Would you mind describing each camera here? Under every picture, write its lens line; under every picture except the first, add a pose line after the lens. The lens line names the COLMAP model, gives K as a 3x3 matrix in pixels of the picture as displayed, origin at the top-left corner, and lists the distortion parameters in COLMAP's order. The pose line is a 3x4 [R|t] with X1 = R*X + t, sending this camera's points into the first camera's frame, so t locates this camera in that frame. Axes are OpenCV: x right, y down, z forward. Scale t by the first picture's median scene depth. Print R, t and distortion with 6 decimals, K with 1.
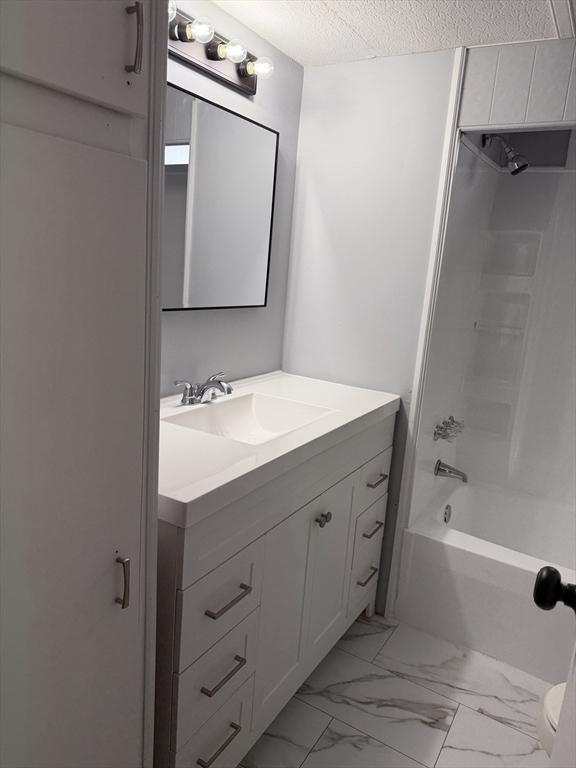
lens RADIAL K [[545.6, 0, 288.0], [0, 545.6, 384.0], [0, 0, 1]] dist [-0.002034, 0.002441]
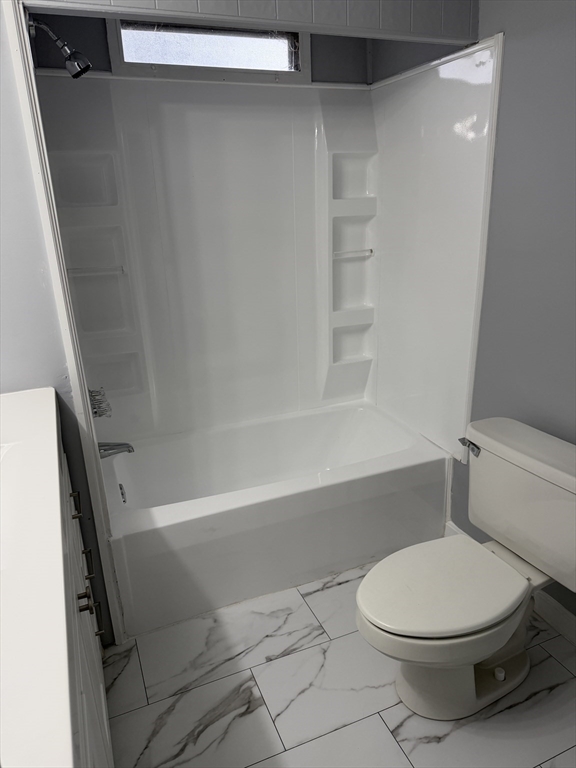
lens RADIAL K [[545.6, 0, 288.0], [0, 545.6, 384.0], [0, 0, 1]] dist [-0.002034, 0.002441]
pose [[0.585421, -0.351342, 0.730645, -0.157280], [0.252537, 0.935408, 0.247463, -0.092942], [-0.770395, 0.039645, 0.636334, 0.297123]]
